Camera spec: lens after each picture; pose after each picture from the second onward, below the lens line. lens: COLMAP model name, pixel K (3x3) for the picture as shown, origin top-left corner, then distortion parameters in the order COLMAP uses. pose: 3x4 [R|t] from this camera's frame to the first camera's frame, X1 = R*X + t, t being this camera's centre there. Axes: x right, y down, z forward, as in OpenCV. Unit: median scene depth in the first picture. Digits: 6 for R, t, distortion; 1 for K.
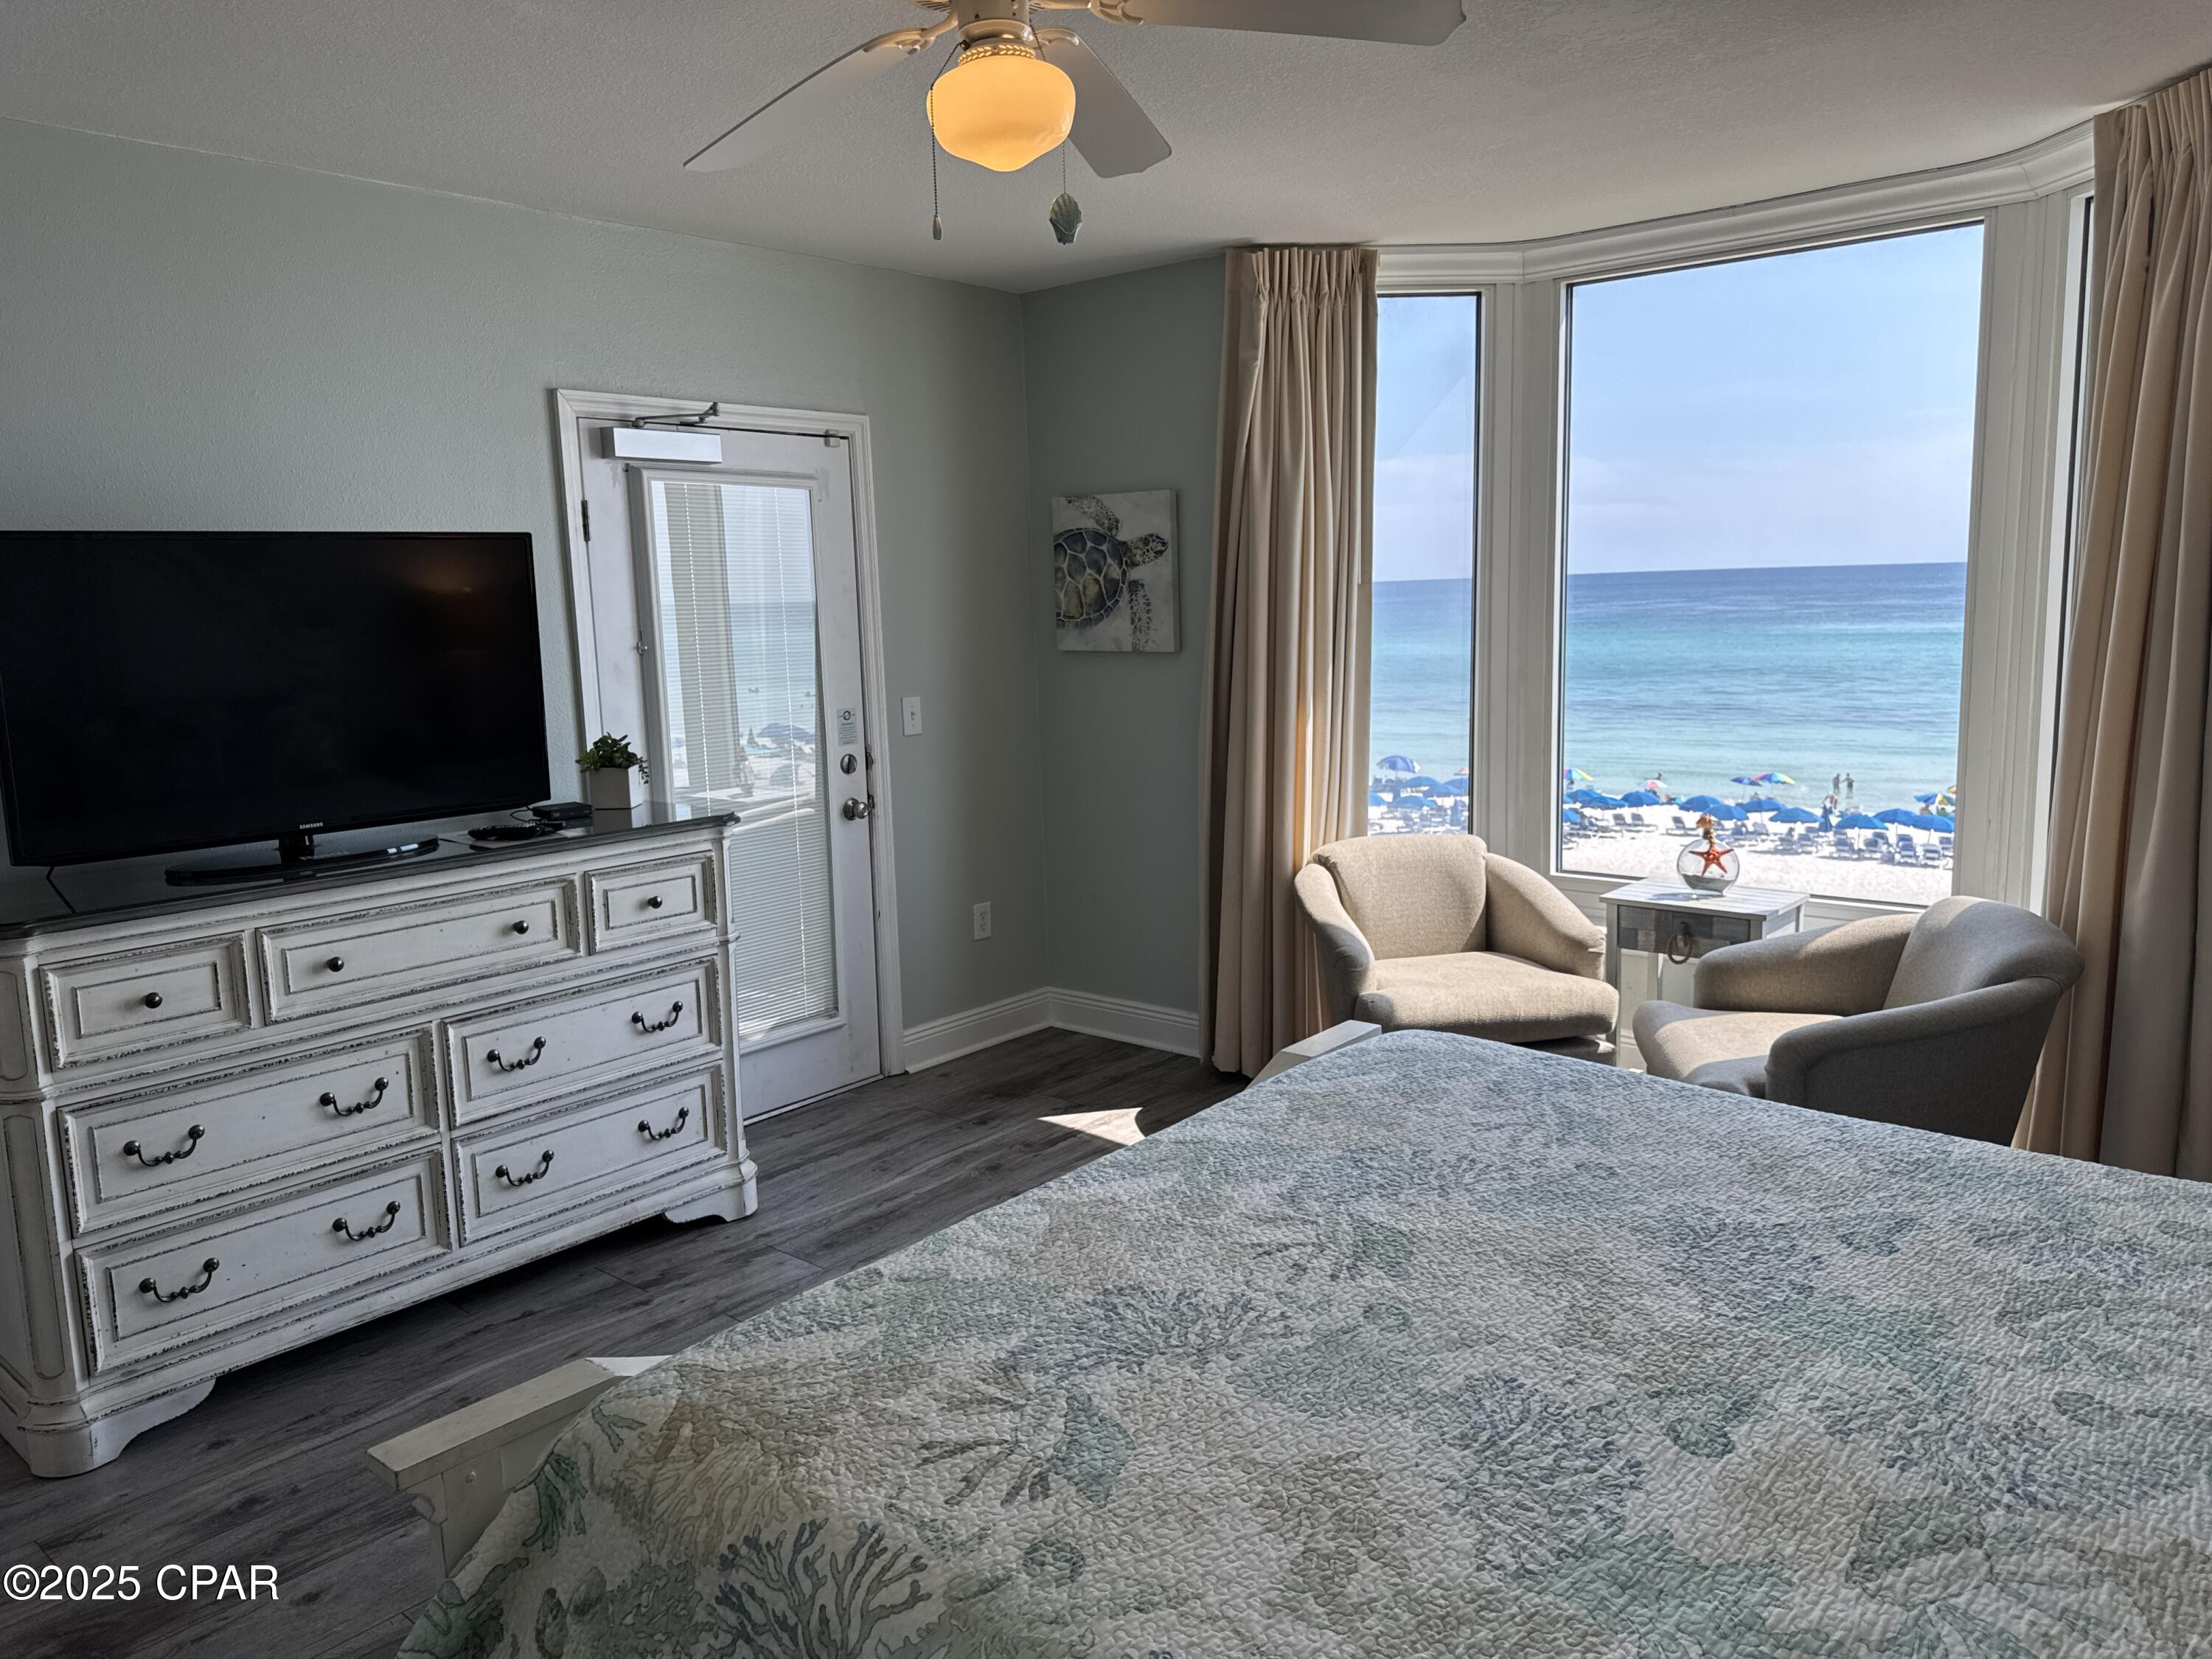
lens RADIAL K [[1561.5, 0, 1109.2], [0, 1561.5, 808.9], [0, 0, 1]] dist [0.044196, -0.012349]
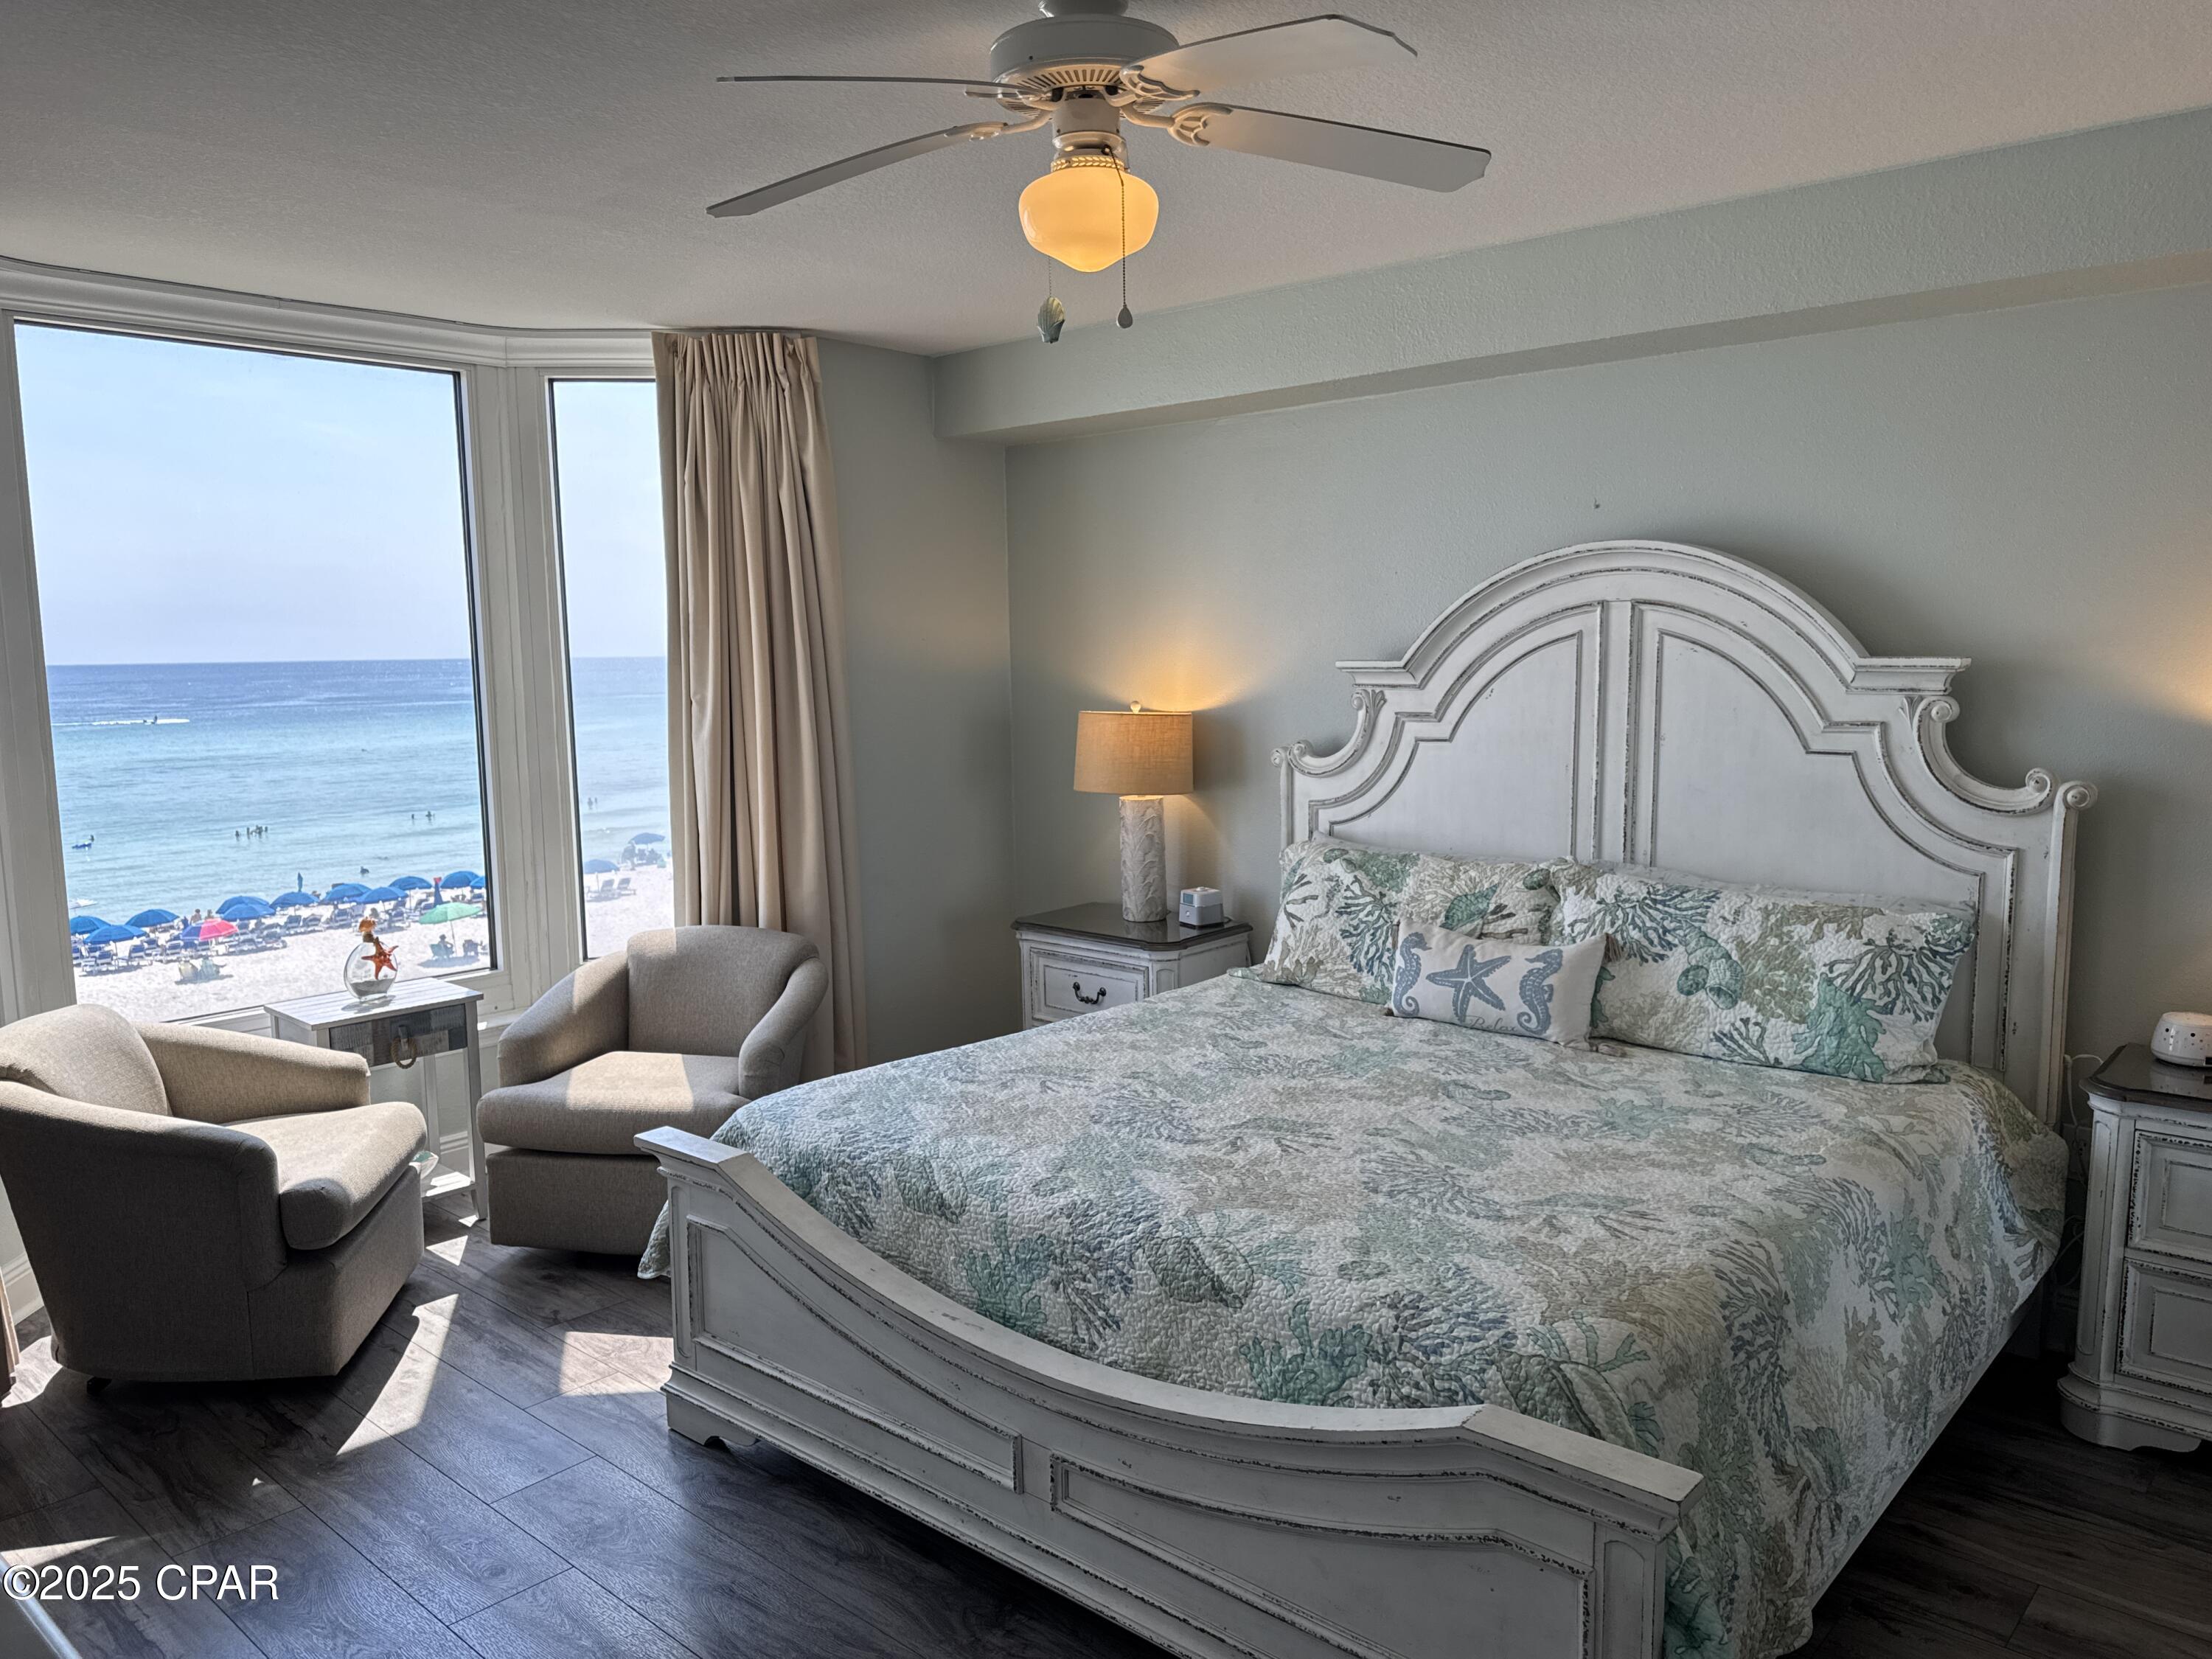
lens RADIAL K [[1561.5, 0, 1067.0], [0, 1561.5, 865.0], [0, 0, 1]] dist [0.044196, -0.012349]
pose [[0.048715, -0.110128, 0.992723, -1.265834], [0.159288, 0.982039, 0.101126, -0.129861], [-0.986029, 0.153203, 0.065382, 1.112003]]
